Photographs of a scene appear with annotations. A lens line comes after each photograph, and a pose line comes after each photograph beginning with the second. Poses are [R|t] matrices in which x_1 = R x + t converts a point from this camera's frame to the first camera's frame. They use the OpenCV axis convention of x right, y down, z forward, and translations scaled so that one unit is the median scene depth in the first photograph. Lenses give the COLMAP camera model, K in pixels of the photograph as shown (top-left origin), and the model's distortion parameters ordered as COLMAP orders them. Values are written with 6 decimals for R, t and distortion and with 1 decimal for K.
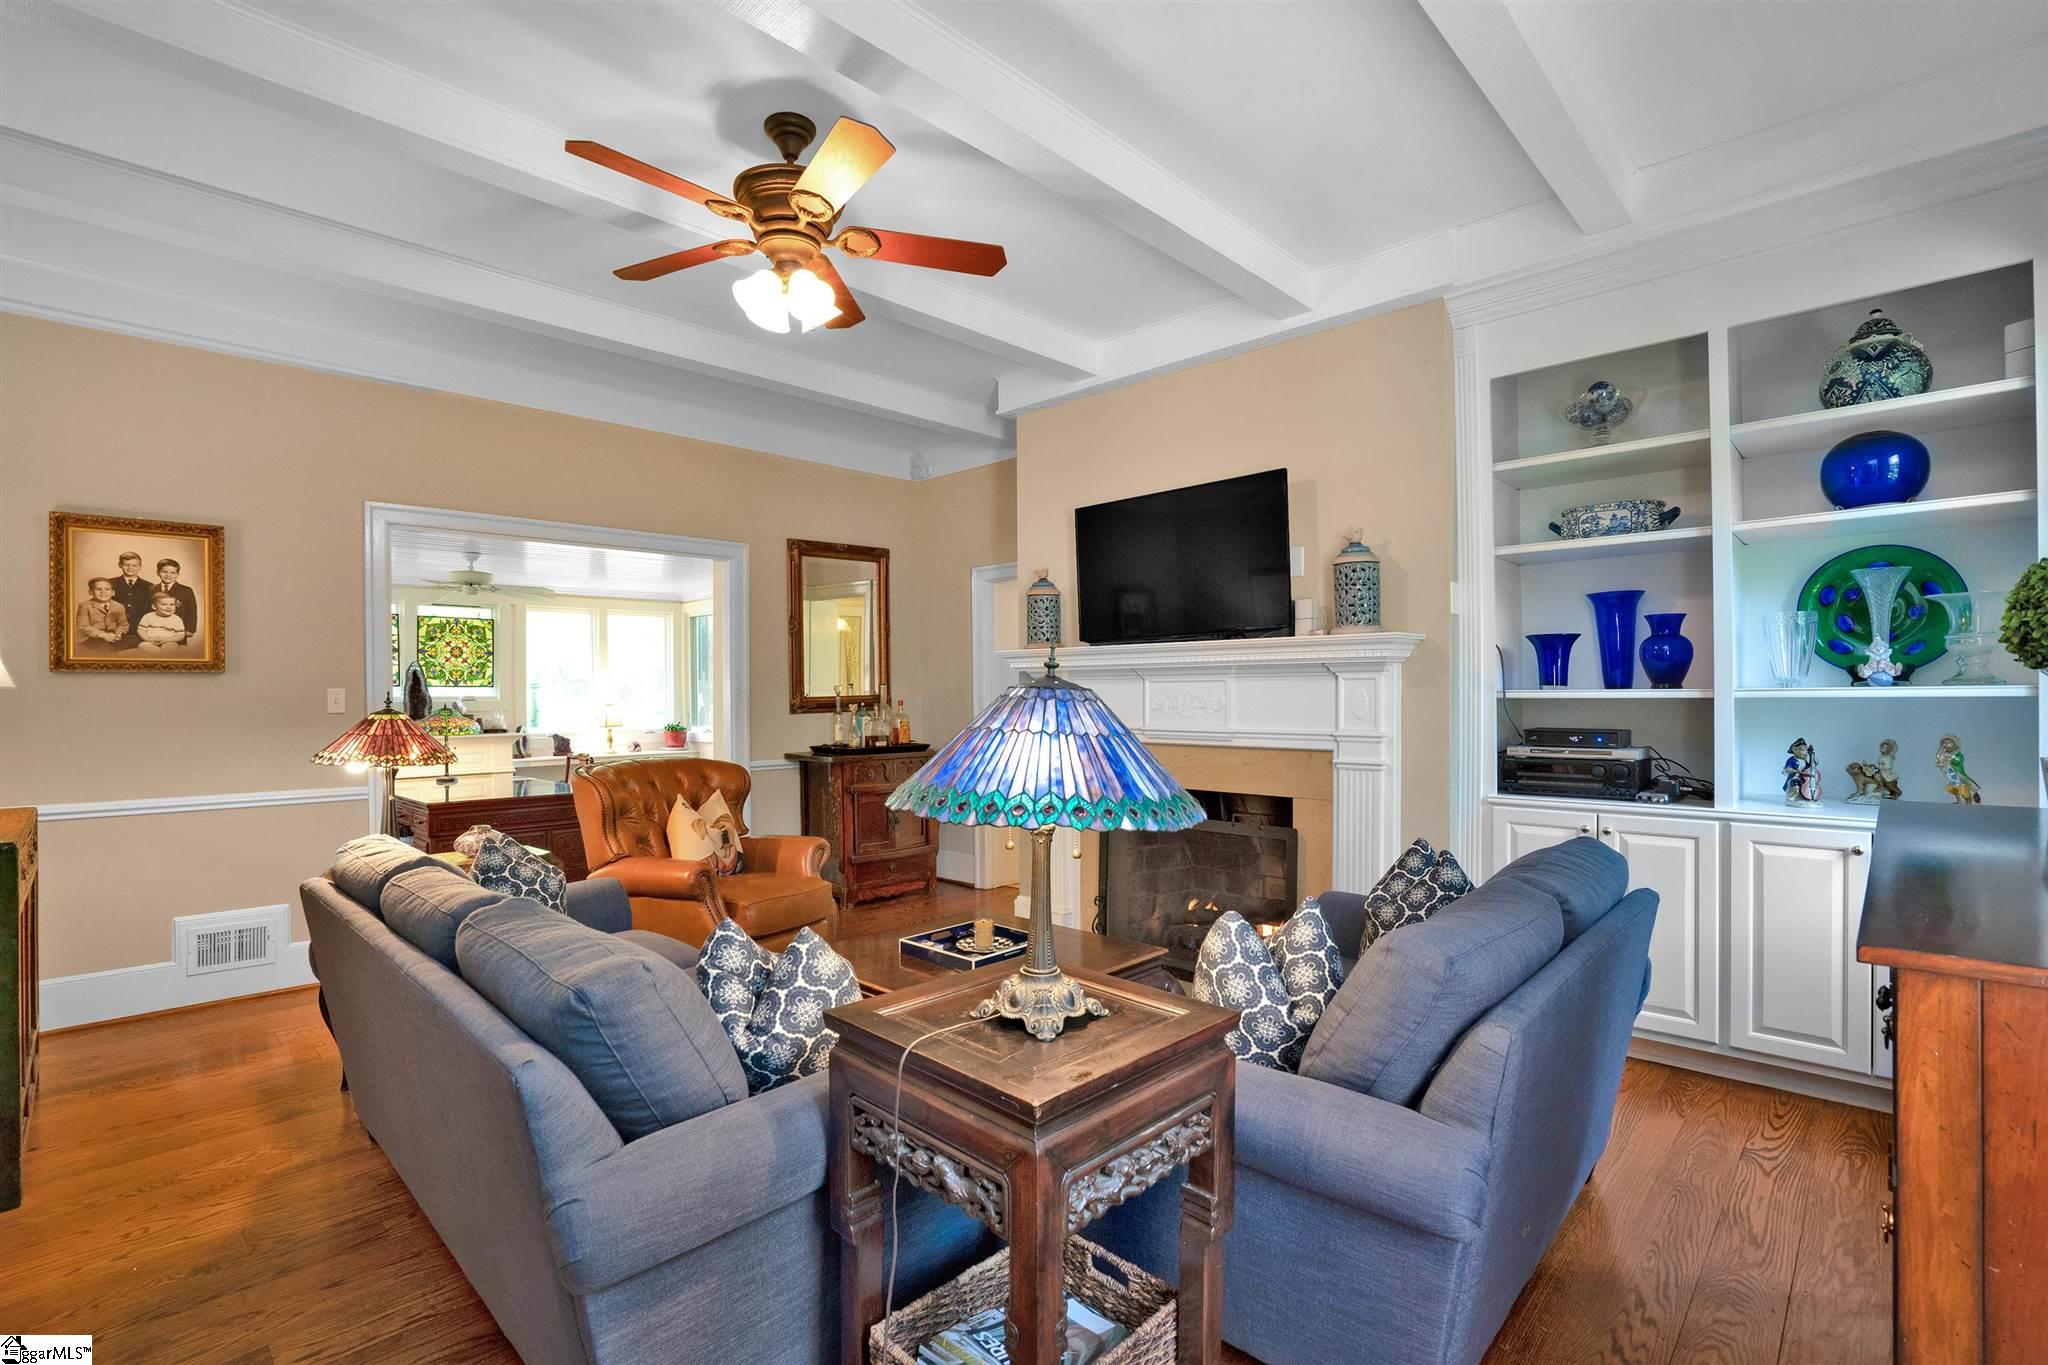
lens RADIAL K [[937.9, 0, 1012.1], [0, 937.9, 692.6], [0, 0, 1]] dist [-0.035752, 0.000441]
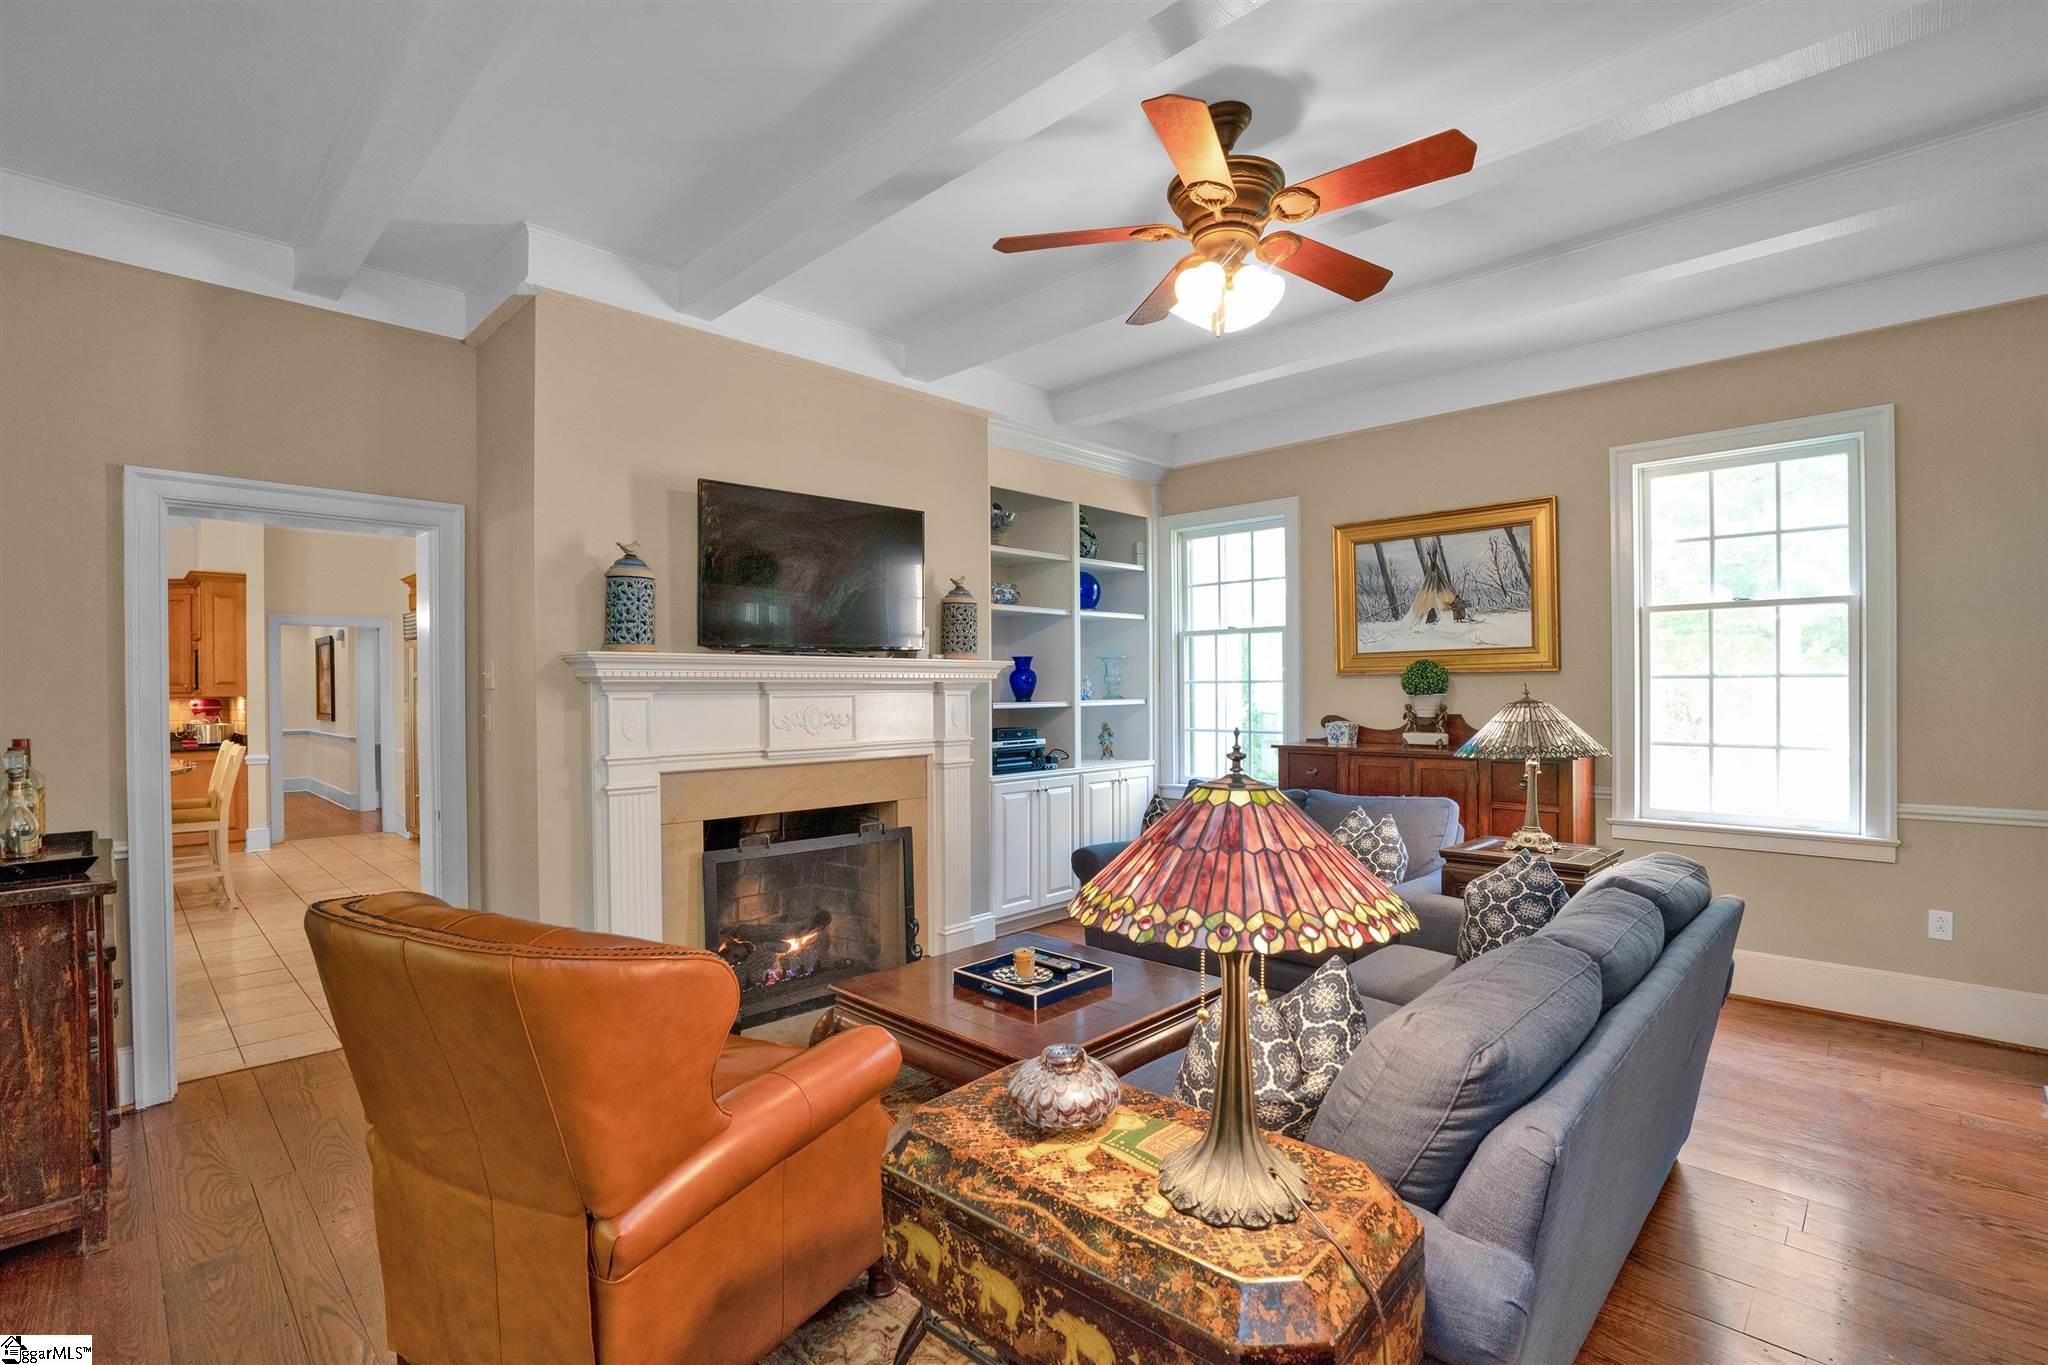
lens RADIAL K [[937.9, 0, 1012.1], [0, 937.9, 692.6], [0, 0, 1]] dist [-0.035752, 0.000441]
pose [[0.005632, 0.003294, 0.999979, -0.958202], [0.004981, 0.999982, -0.003322, -0.015381], [-0.999972, 0.004999, 0.005615, 0.982579]]
